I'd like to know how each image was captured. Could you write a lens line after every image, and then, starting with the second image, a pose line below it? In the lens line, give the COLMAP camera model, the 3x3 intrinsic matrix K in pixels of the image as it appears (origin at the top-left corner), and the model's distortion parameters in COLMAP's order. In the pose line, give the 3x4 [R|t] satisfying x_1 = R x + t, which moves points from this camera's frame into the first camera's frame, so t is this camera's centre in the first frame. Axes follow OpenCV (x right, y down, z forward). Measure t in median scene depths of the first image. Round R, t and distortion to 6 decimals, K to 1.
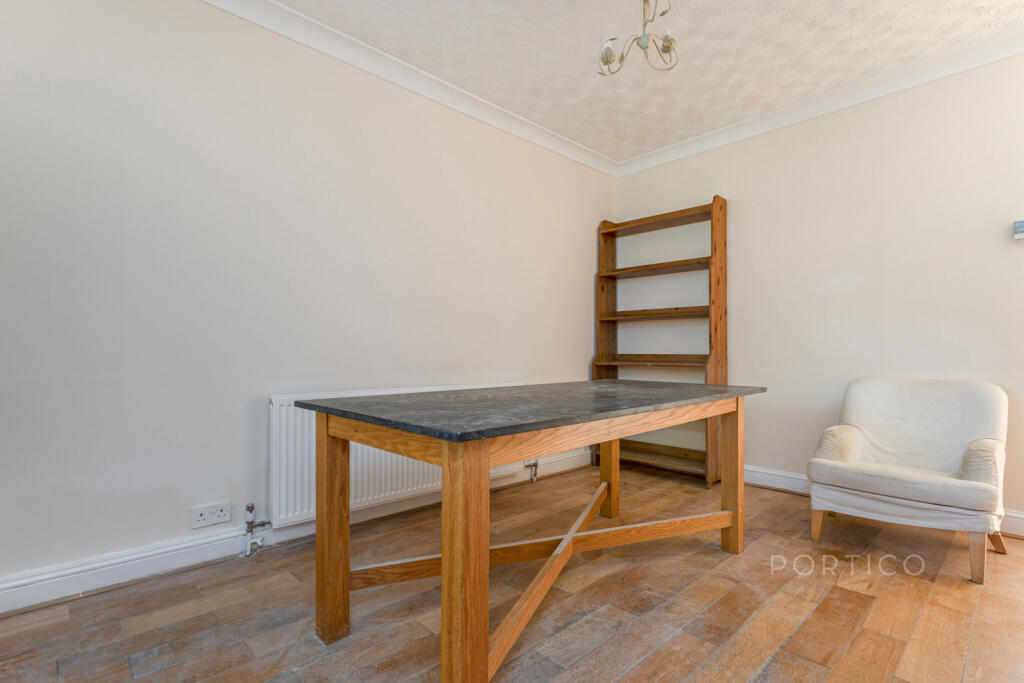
lens RADIAL K [[488.7, 0, 496.2], [0, 488.7, 348.6], [0, 0, 1]] dist [0.001983, 0.000428]
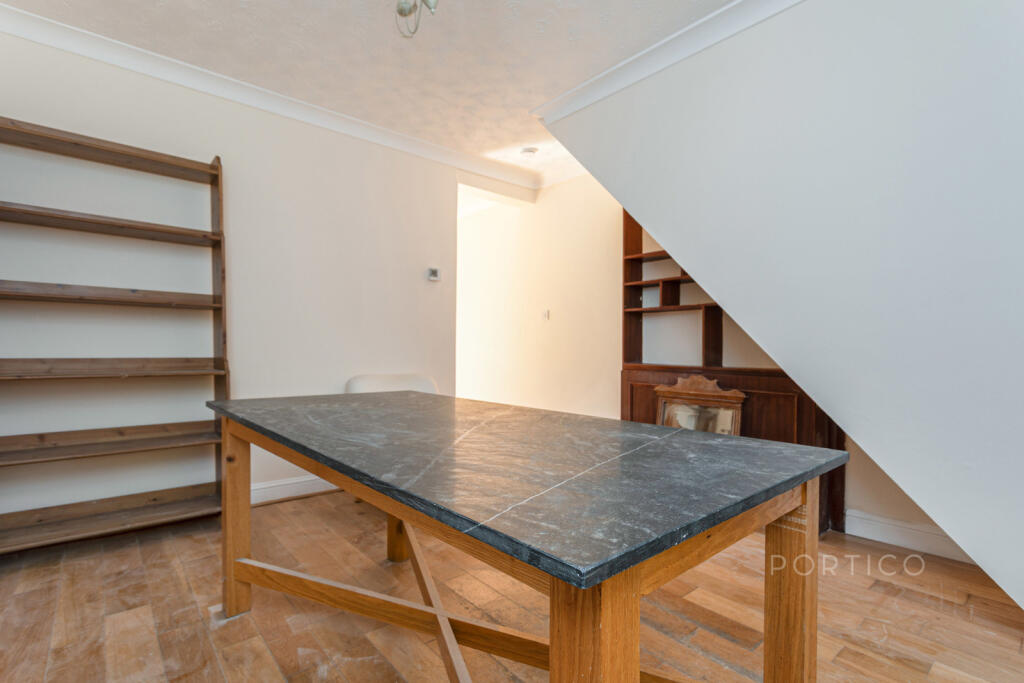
lens RADIAL K [[488.7, 0, 496.2], [0, 488.7, 348.6], [0, 0, 1]] dist [0.001983, 0.000428]
pose [[0.044689, 0.003166, 0.998996, -0.333313], [-0.005233, 0.999982, -0.002935, -0.003506], [-0.998987, -0.005097, 0.044705, 0.524289]]
